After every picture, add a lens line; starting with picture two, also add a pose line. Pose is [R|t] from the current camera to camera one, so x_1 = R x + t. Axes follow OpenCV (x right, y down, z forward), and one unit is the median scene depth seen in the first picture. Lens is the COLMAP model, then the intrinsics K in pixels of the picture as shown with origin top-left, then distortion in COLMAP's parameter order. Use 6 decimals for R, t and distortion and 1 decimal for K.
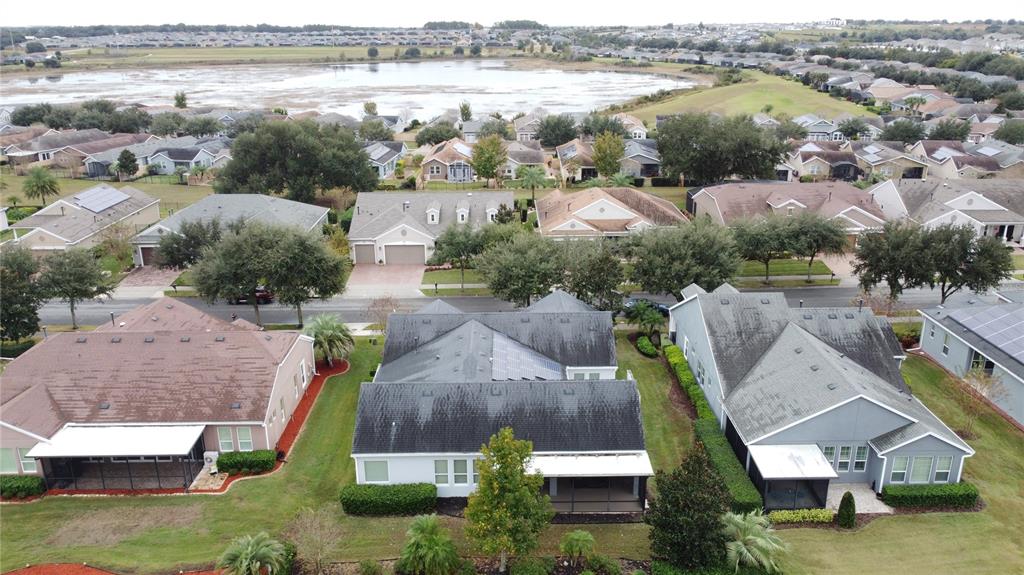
lens RADIAL K [[771.7, 0, 513.9], [0, 771.7, 290.7], [0, 0, 1]] dist [-0.003793, 0.000955]
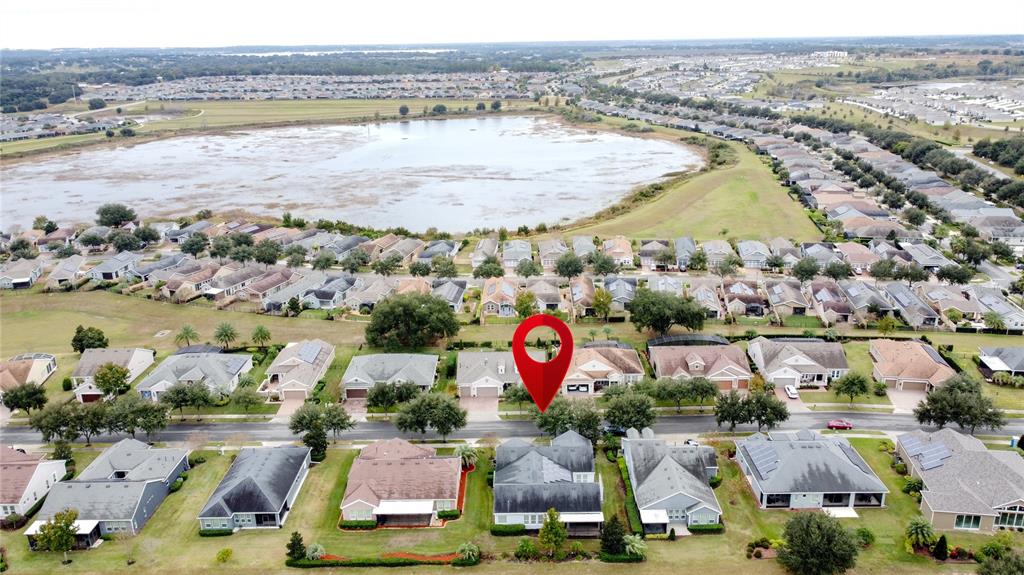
lens RADIAL K [[771.7, 0, 510.9], [0, 771.7, 291.7], [0, 0, 1]] dist [-0.003793, 0.000955]
pose [[0.999707, -0.006922, -0.023210, -0.056387], [0.006619, 0.999892, -0.013097, -0.369451], [0.023299, 0.012939, 0.999645, -1.197319]]
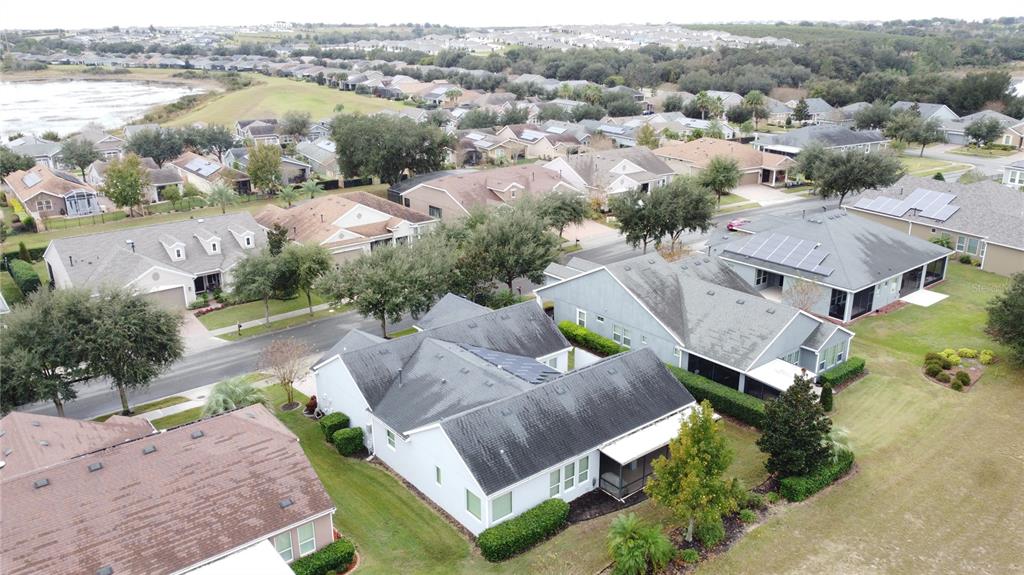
lens RADIAL K [[771.7, 0, 508.5], [0, 771.7, 283.0], [0, 0, 1]] dist [-0.003793, 0.000955]
pose [[0.787136, -0.192575, 0.585945, -0.460728], [0.199859, 0.978386, 0.053071, -0.051558], [-0.583500, 0.075332, 0.808611, 0.163615]]
